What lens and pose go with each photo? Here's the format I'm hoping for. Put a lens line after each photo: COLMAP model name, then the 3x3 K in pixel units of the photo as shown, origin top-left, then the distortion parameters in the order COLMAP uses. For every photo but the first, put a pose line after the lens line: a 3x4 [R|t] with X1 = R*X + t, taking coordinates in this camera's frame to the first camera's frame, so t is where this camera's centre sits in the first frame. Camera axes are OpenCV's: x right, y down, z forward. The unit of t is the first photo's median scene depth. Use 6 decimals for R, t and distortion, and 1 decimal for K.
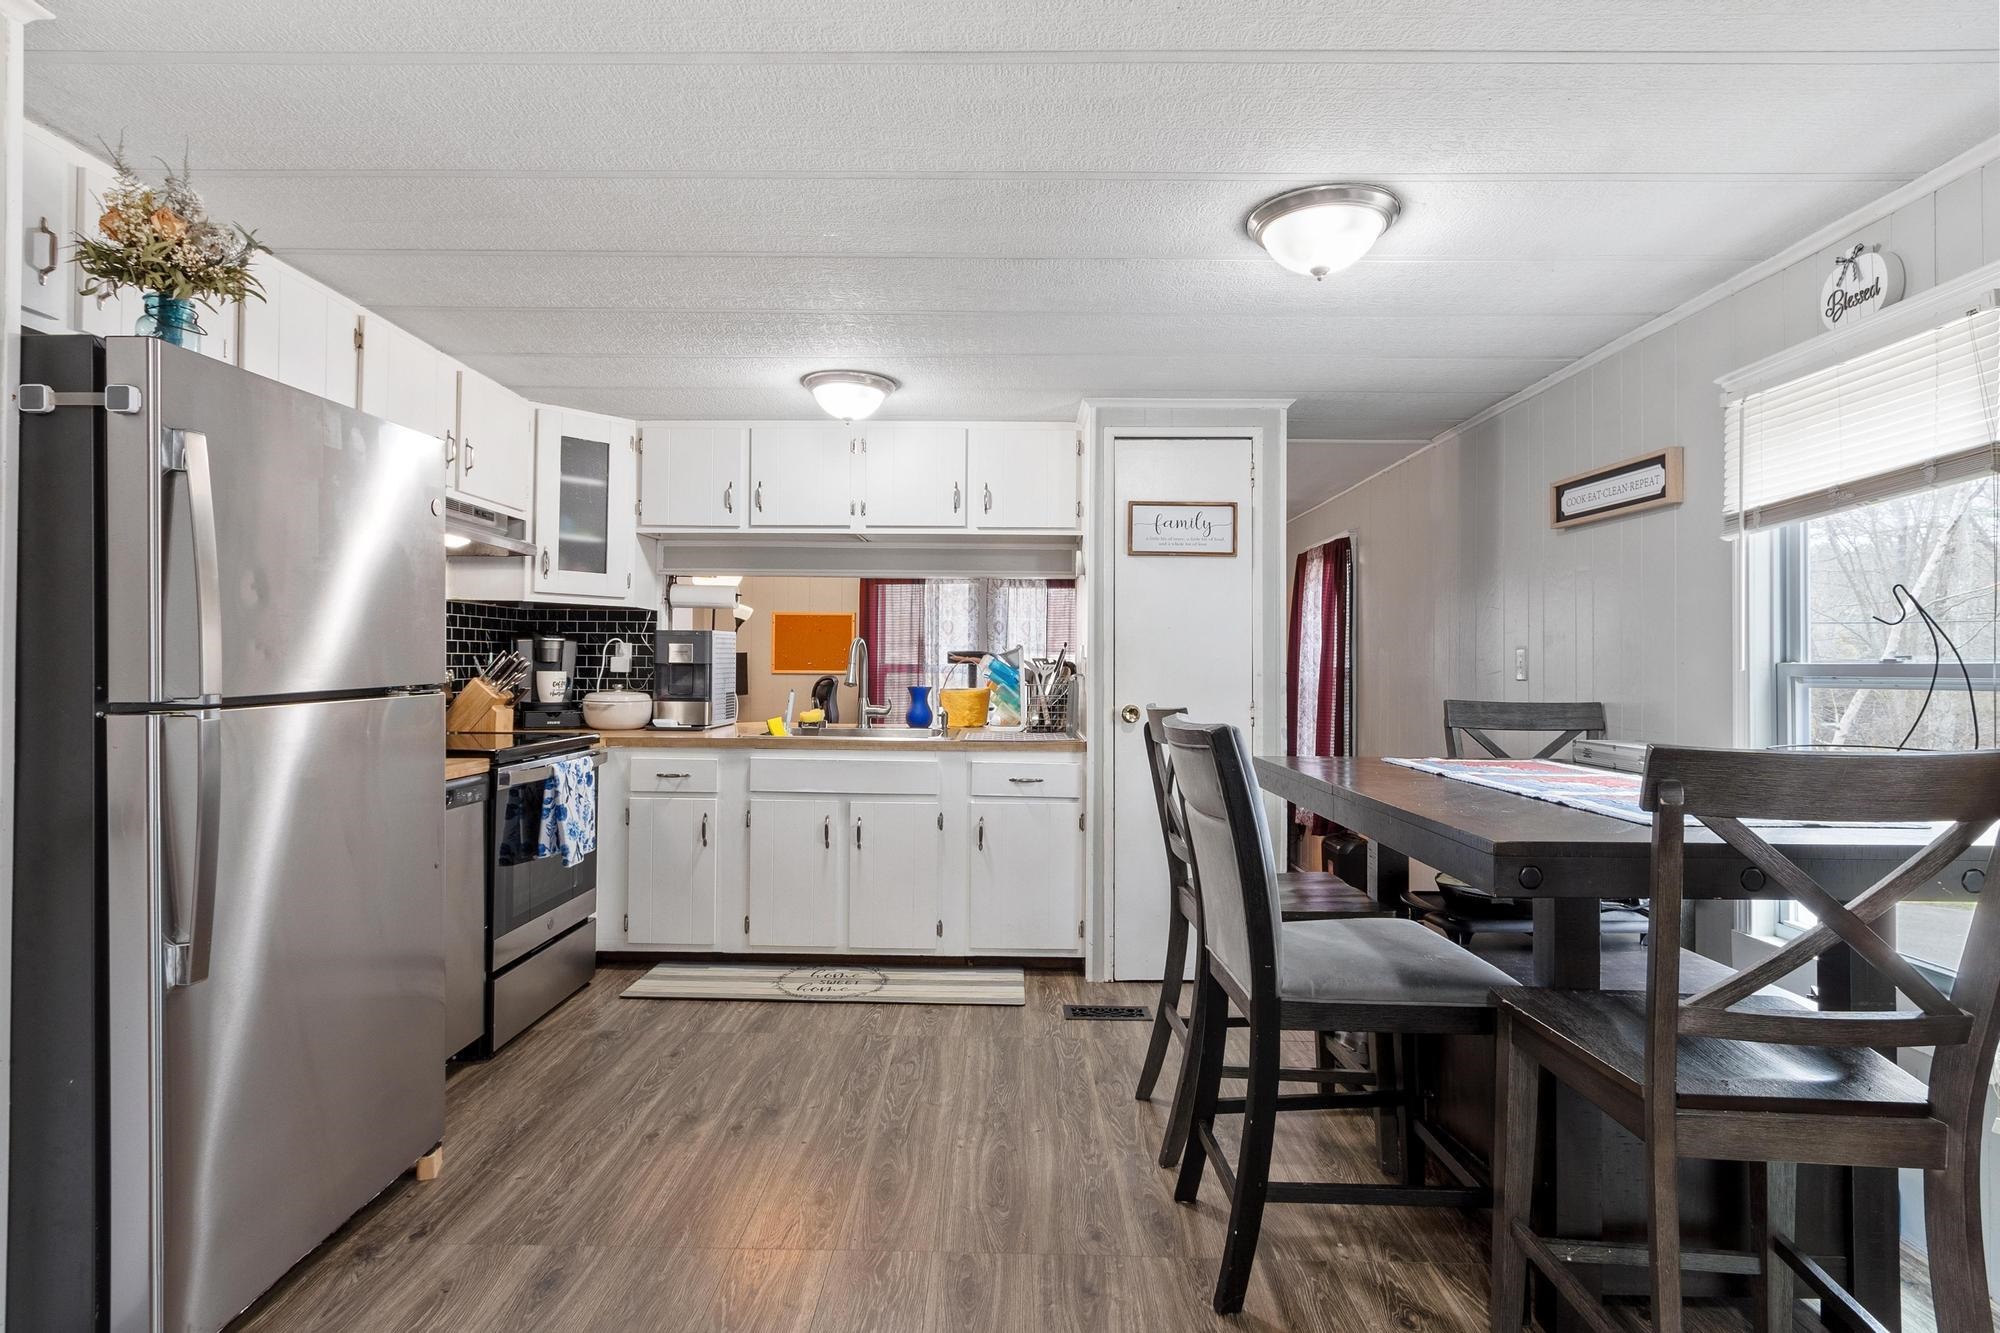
lens RADIAL K [[1037.9, 0, 991.8], [0, 1037.9, 657.3], [0, 0, 1]] dist [0.002233, -0.008232]
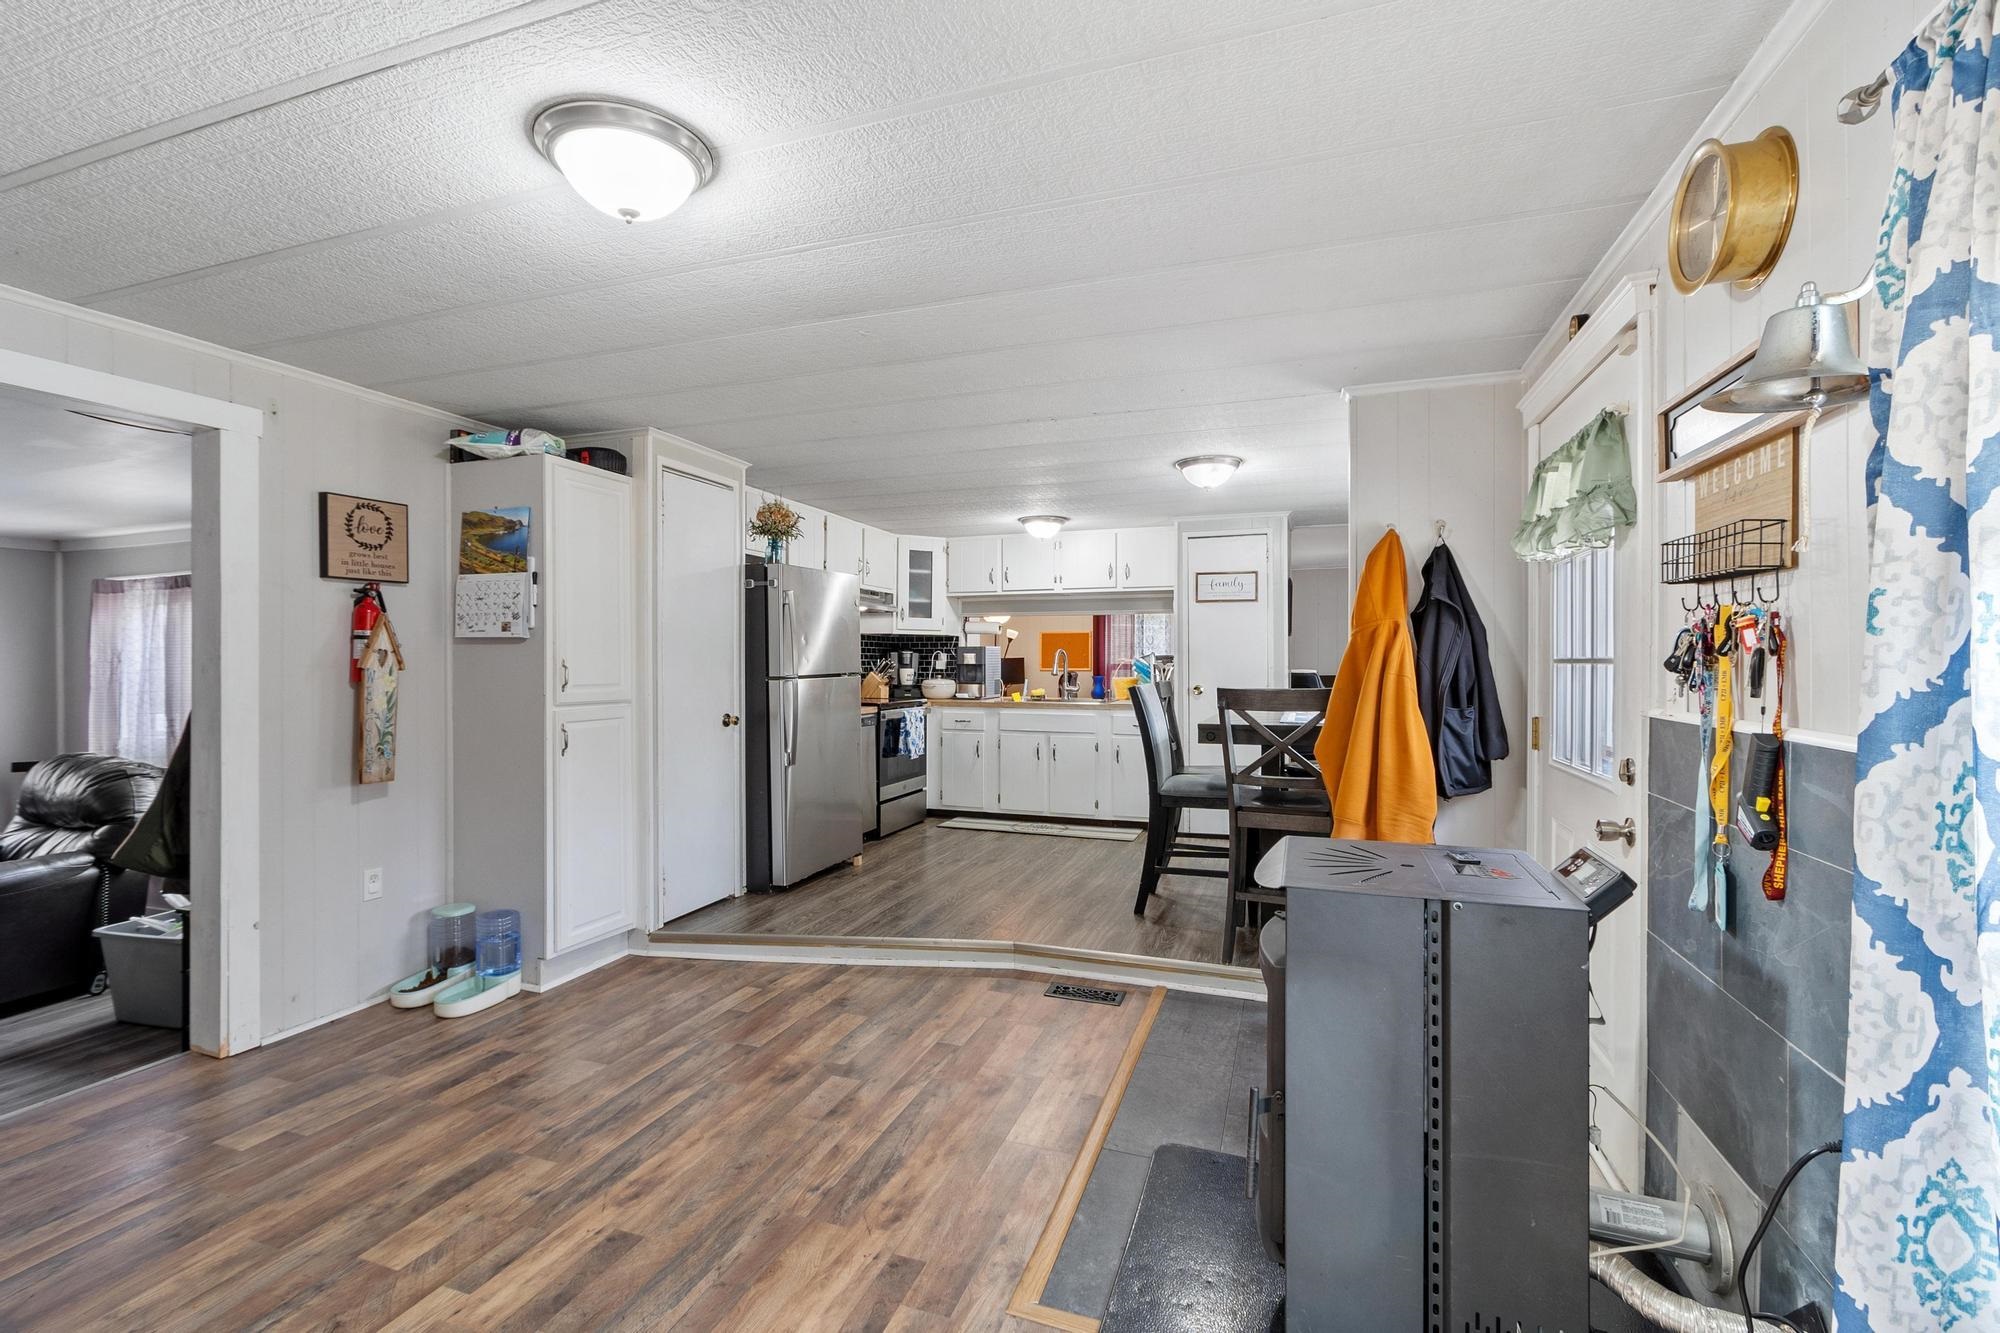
lens RADIAL K [[878.9, 0, 993.0], [0, 878.9, 668.4], [0, 0, 1]] dist [0.000719, 0.000030]
pose [[0.948177, -0.005586, -0.317693, 0.276933], [0.008788, 0.999924, 0.008646, 0.000439], [0.317621, -0.010990, 0.948154, -0.560397]]
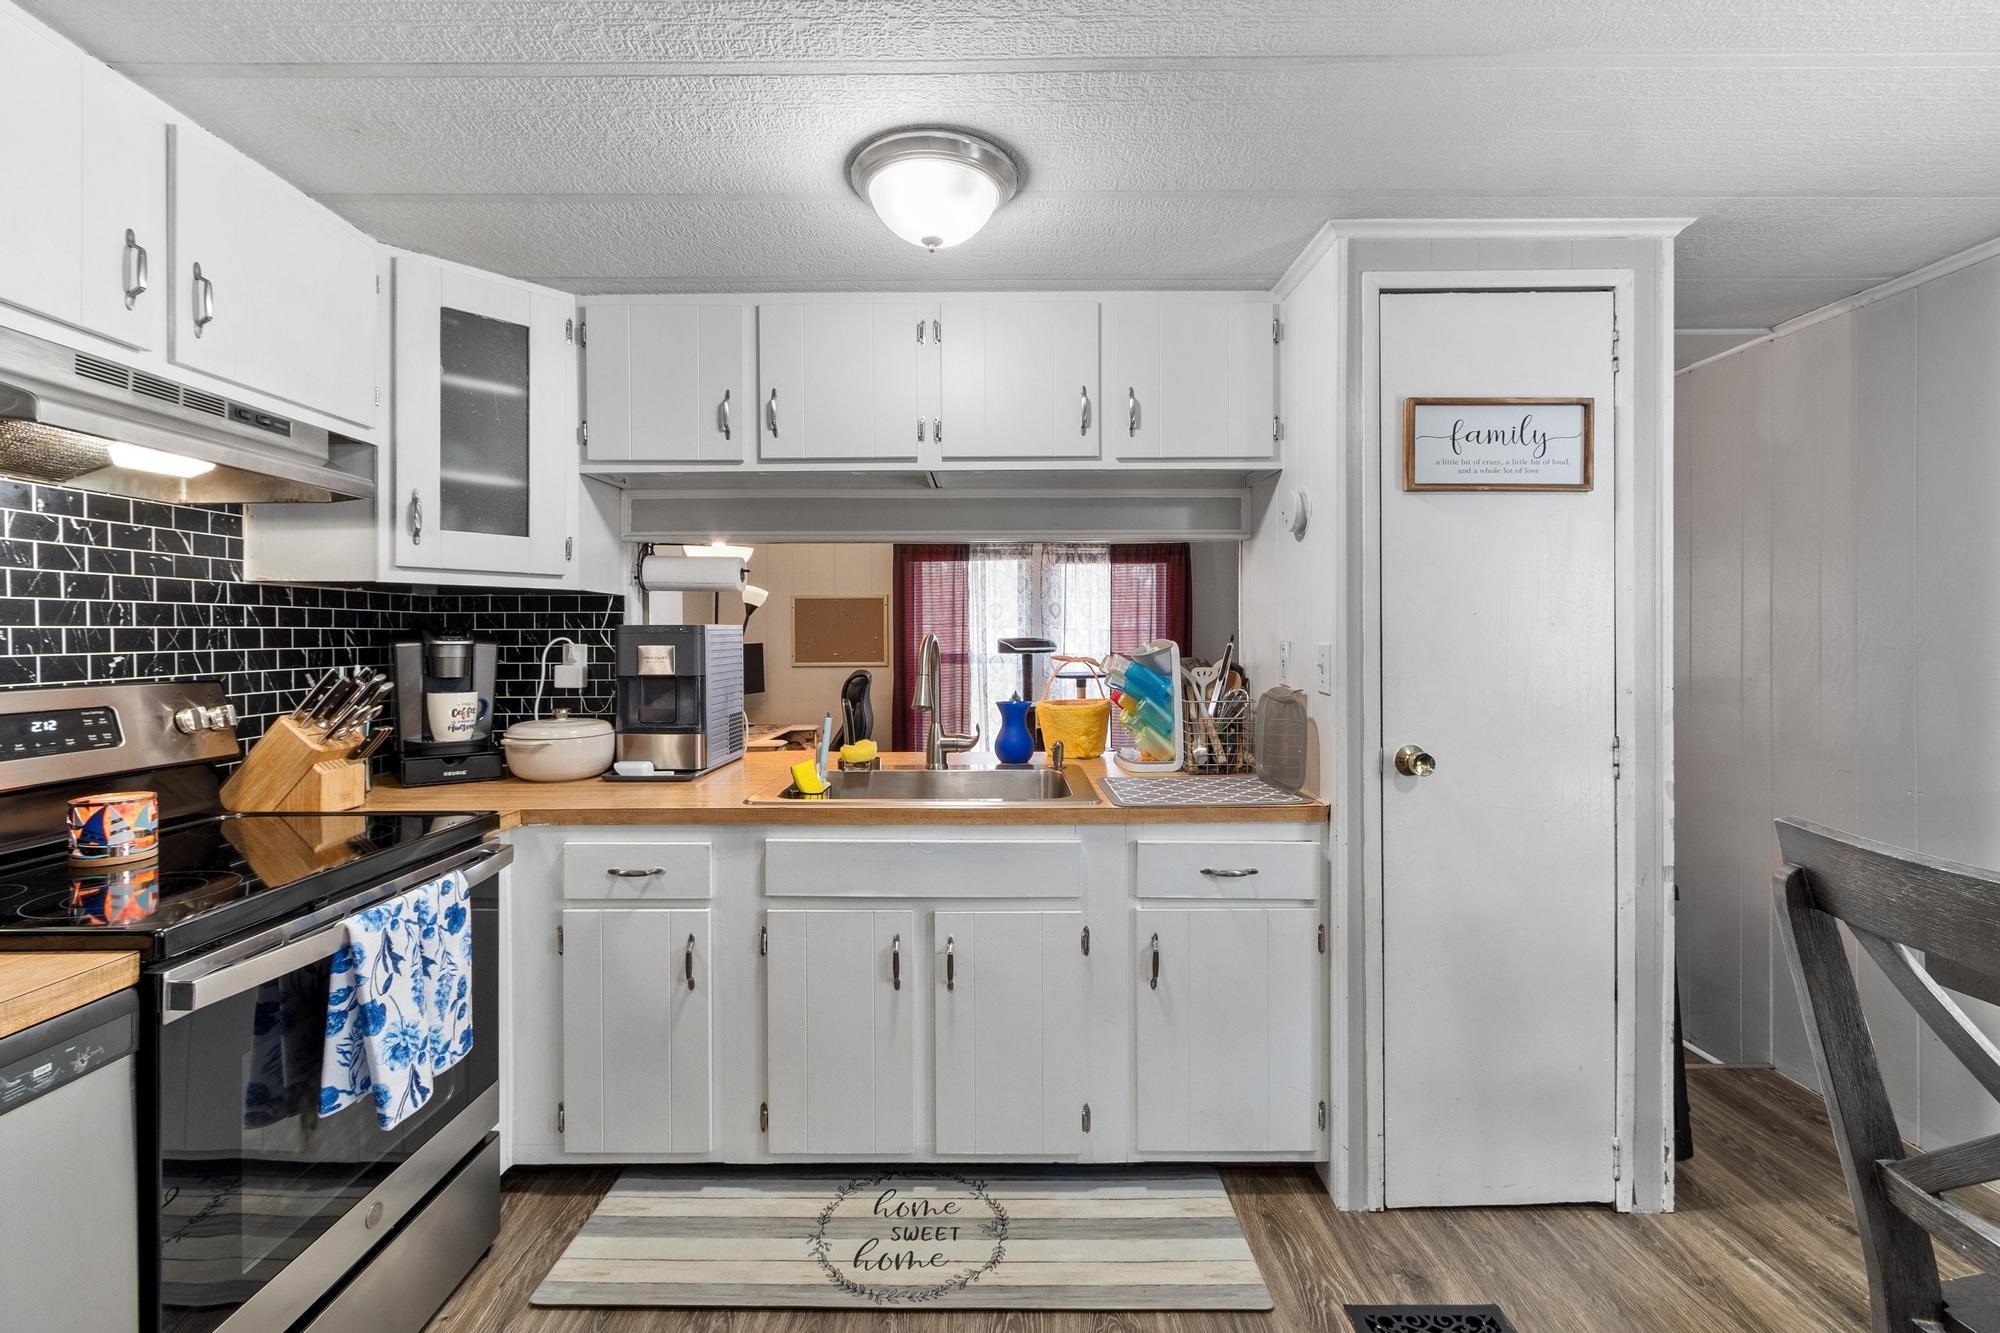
lens RADIAL K [[877.8, 0, 988.6], [0, 877.8, 644.7], [0, 0, 1]] dist [0.000897, 0.000047]
pose [[0.999790, -0.013103, 0.015739, -0.110897], [0.012862, 0.999800, 0.015320, -0.021669], [-0.015936, -0.015114, 0.999759, 0.495737]]
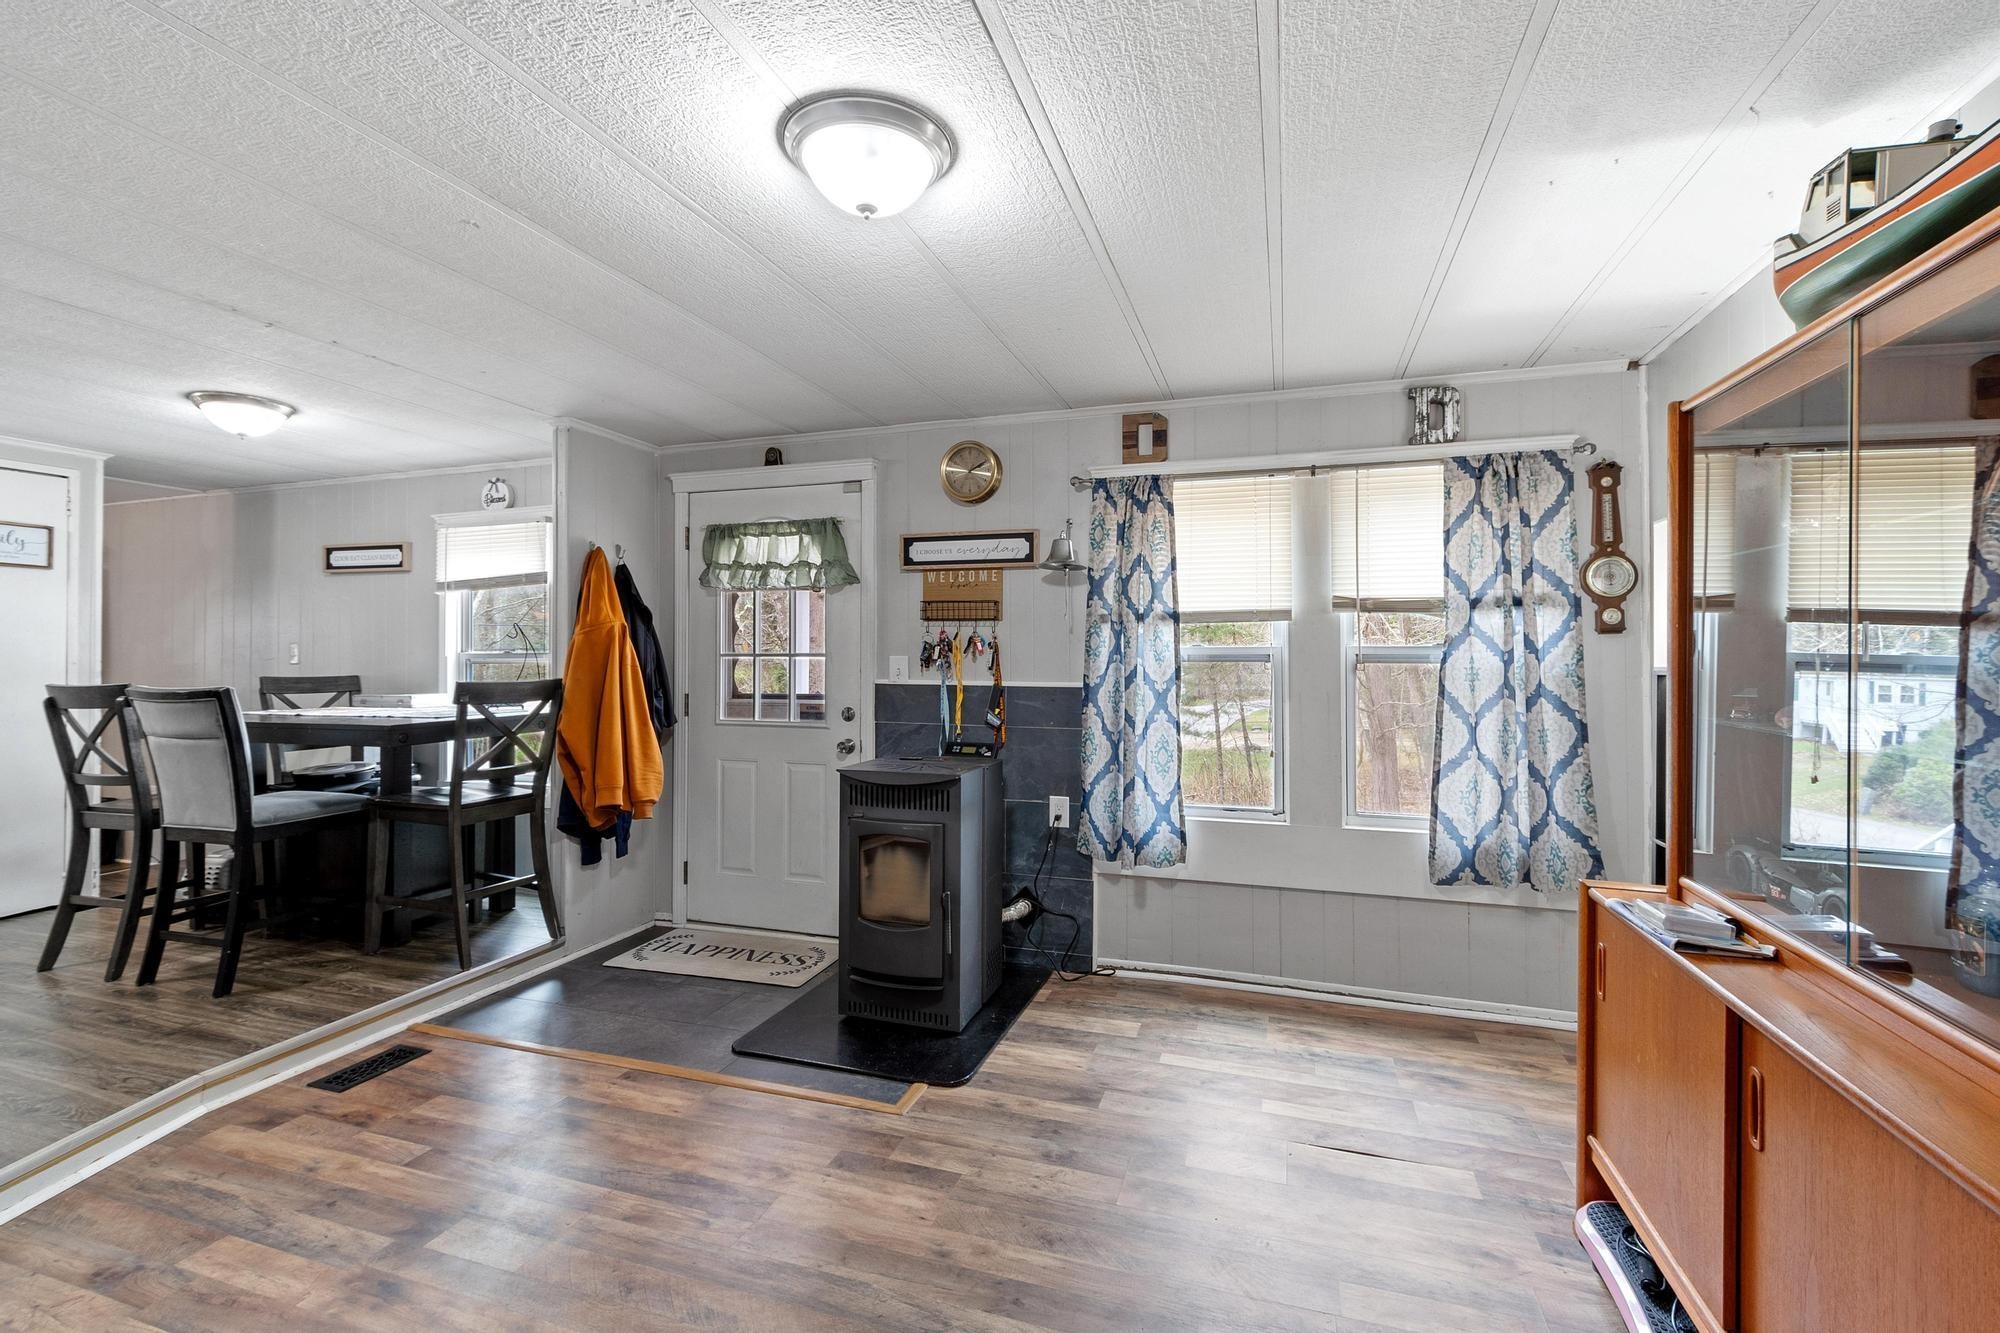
lens RADIAL K [[877.8, 0, 988.6], [0, 877.8, 644.7], [0, 0, 1]] dist [0.000897, 0.000047]
pose [[0.305958, 0.003868, 0.952037, -0.419602], [-0.002089, 0.999992, -0.003391, -0.004717], [-0.952043, -0.000952, 0.305964, -0.395444]]
